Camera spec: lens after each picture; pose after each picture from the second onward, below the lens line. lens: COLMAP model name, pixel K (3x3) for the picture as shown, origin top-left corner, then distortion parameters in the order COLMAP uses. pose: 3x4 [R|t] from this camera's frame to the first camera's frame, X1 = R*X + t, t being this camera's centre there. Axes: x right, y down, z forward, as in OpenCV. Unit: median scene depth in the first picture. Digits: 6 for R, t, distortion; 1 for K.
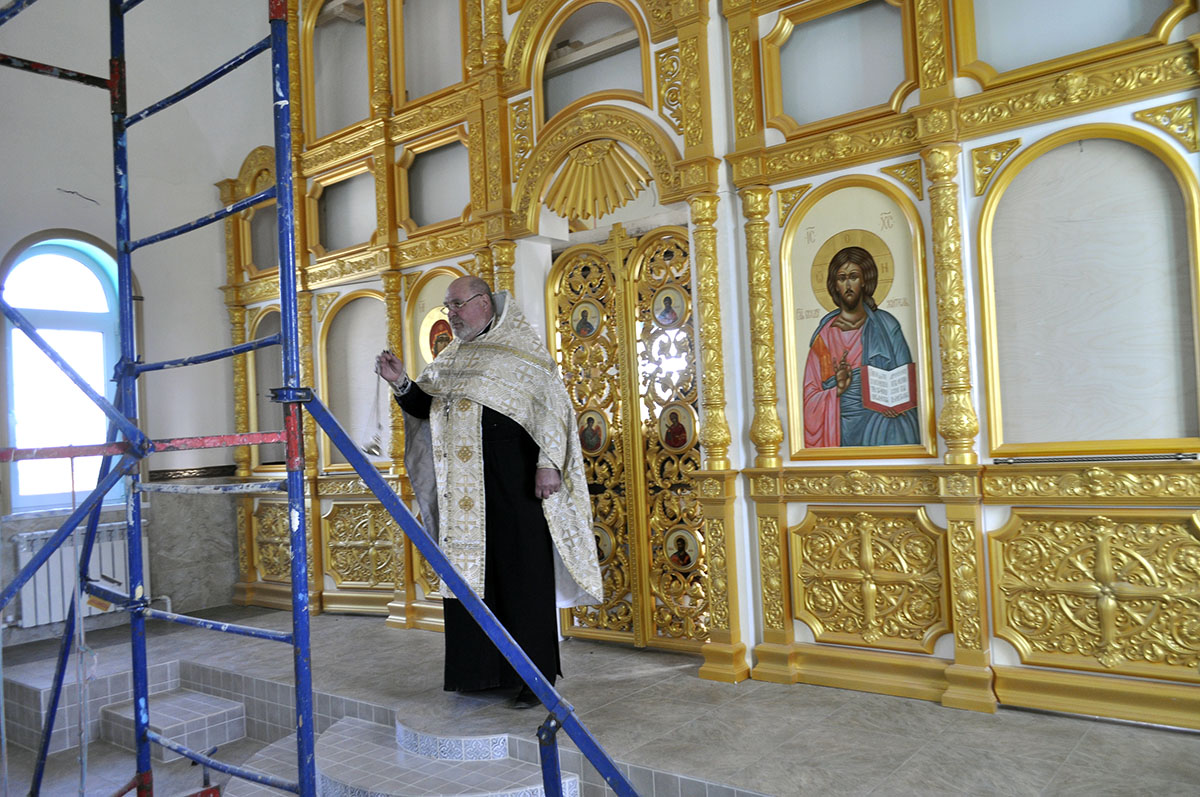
lens RADIAL K [[983.3, 0, 557.2], [0, 983.3, 404.7], [0, 0, 1]] dist [0.003101, -0.005150]
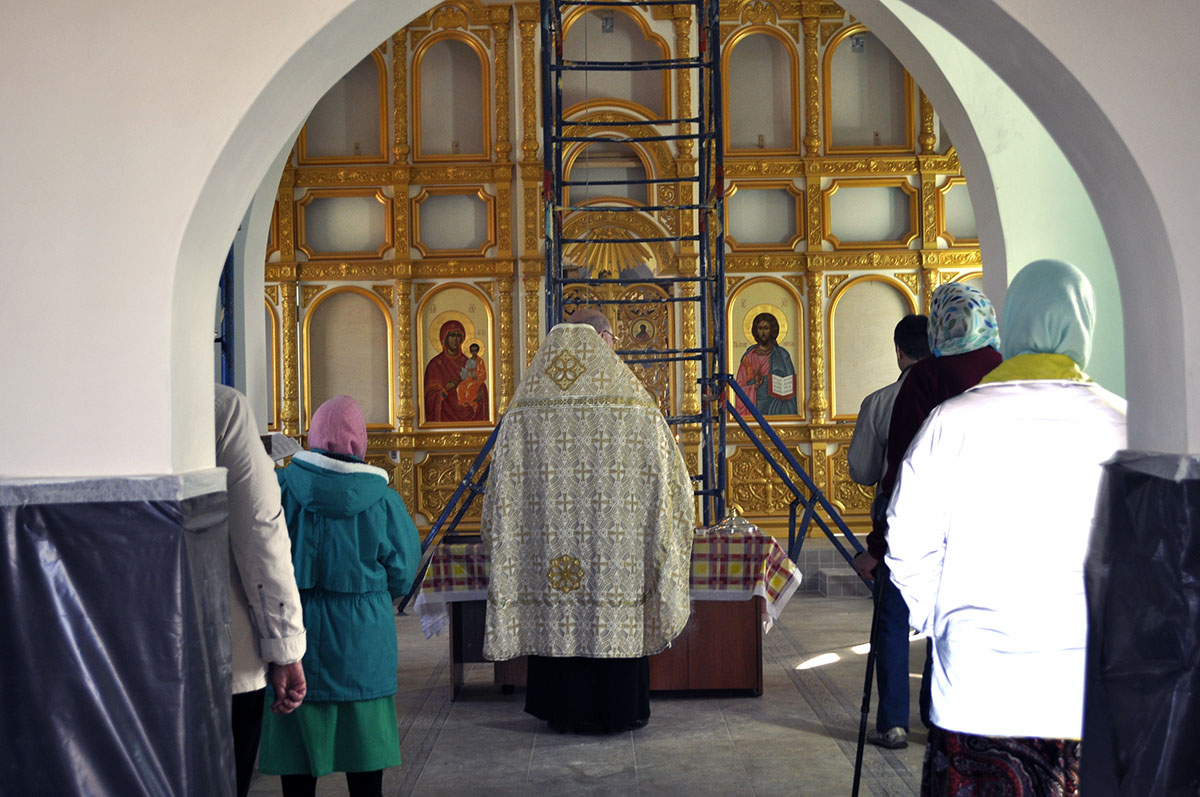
lens RADIAL K [[1781.9, 0, 599.8], [0, 1781.9, 398.7], [0, 0, 1]] dist [0.050393, 0.000000]
pose [[0.758745, 0.036272, 0.650377, -2.249062], [-0.038943, 0.999188, -0.010292, 0.059042], [-0.650223, -0.017519, 0.759542, -1.477198]]
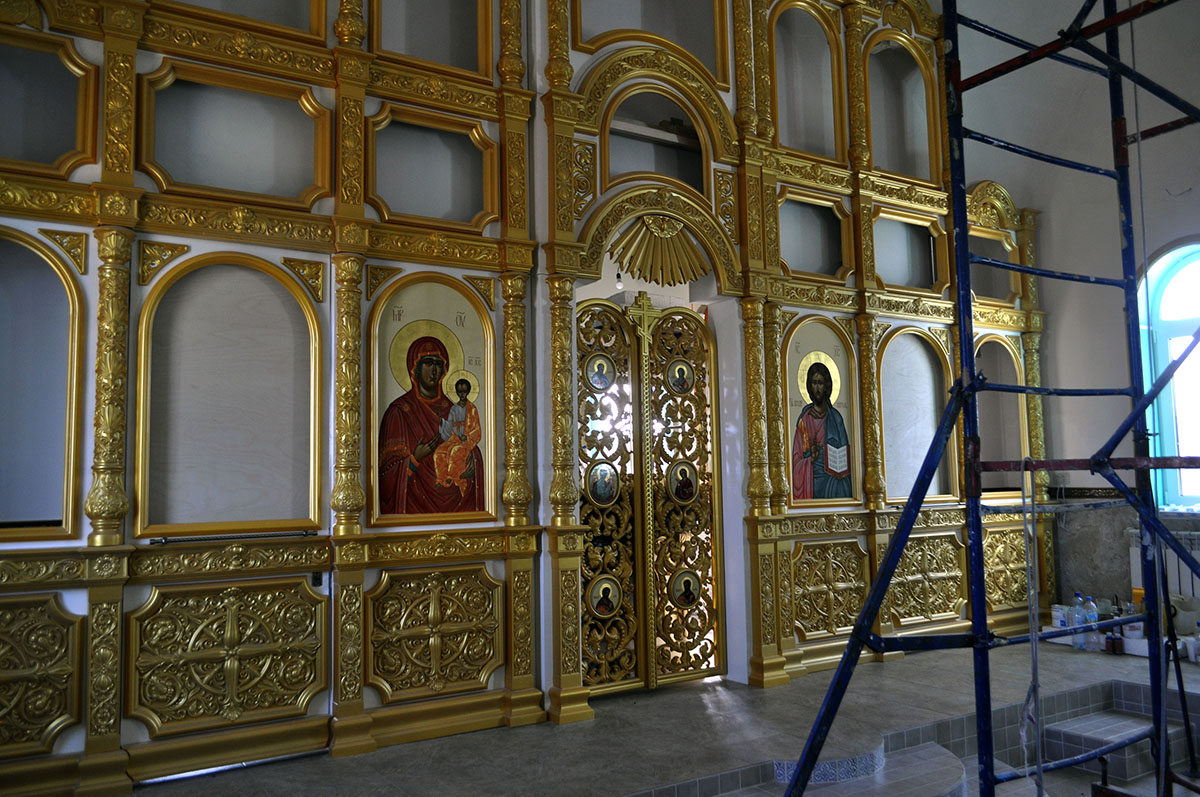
lens RADIAL K [[894.0, 0, 571.9], [0, 894.0, 407.0], [0, 0, 1]] dist [-0.015183, 0.007545]
pose [[0.305848, 0.127230, 0.943541, -1.074013], [-0.023422, 0.991736, -0.126136, 0.083531], [-0.951792, 0.016479, 0.306300, 0.945934]]
